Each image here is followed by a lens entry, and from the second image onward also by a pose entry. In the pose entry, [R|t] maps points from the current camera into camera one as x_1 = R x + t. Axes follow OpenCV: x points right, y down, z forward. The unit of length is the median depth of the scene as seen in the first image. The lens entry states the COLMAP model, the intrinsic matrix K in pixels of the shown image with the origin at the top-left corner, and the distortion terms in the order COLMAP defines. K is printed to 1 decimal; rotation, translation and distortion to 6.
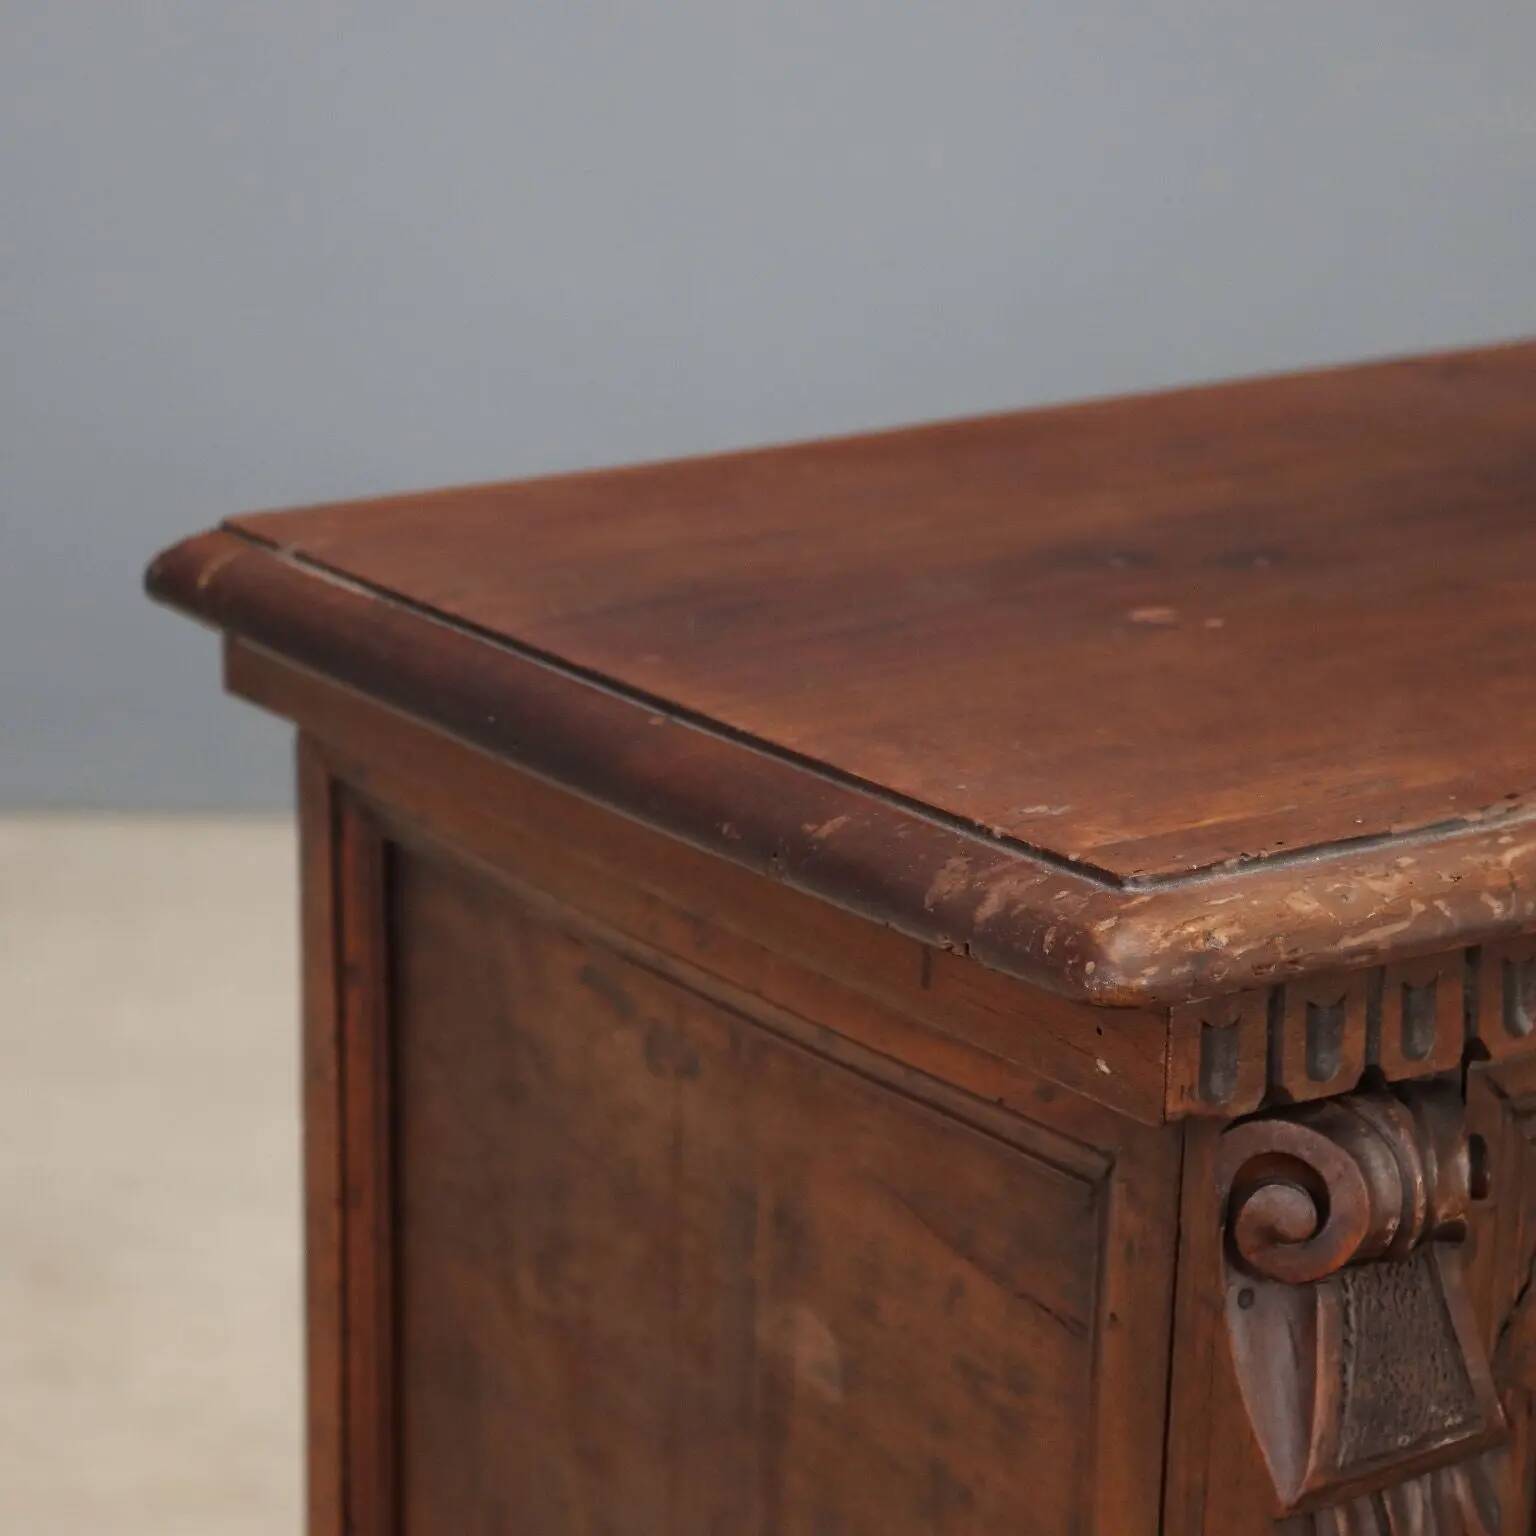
lens RADIAL K [[5068.2, 0, 768.0], [0, 5068.2, 768.0], [0, 0, 1]] dist [-0.014603, -0.125532]
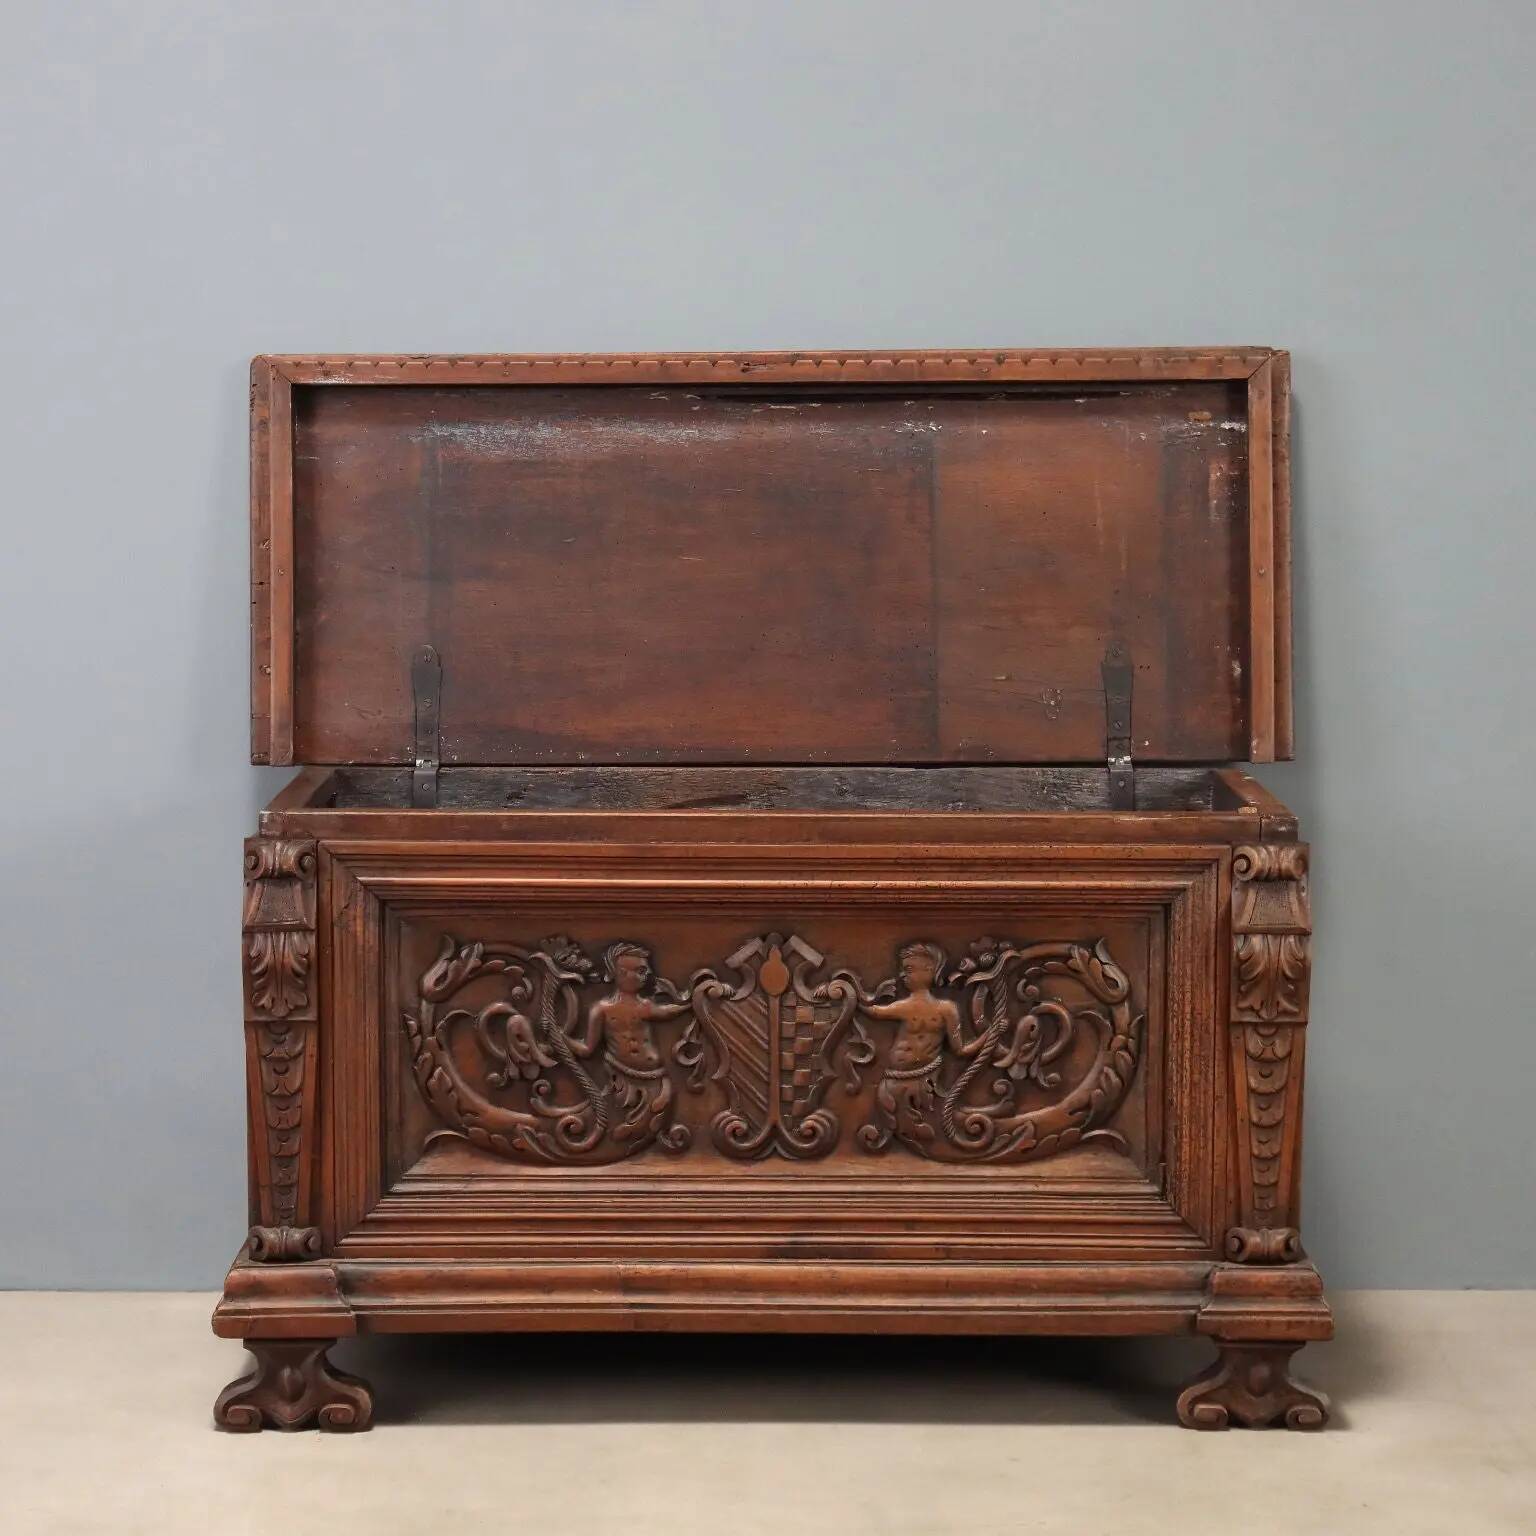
lens RADIAL K [[4108.6, 0, 768.0], [0, 4108.6, 768.0], [0, 0, 1]] dist [0.040411, 0.311869]
pose [[0.834747, 0.058077, -0.547562, 2.377296], [-0.143708, 0.982936, -0.114824, 0.343771], [0.531550, 0.174538, 0.828849, -1.712887]]
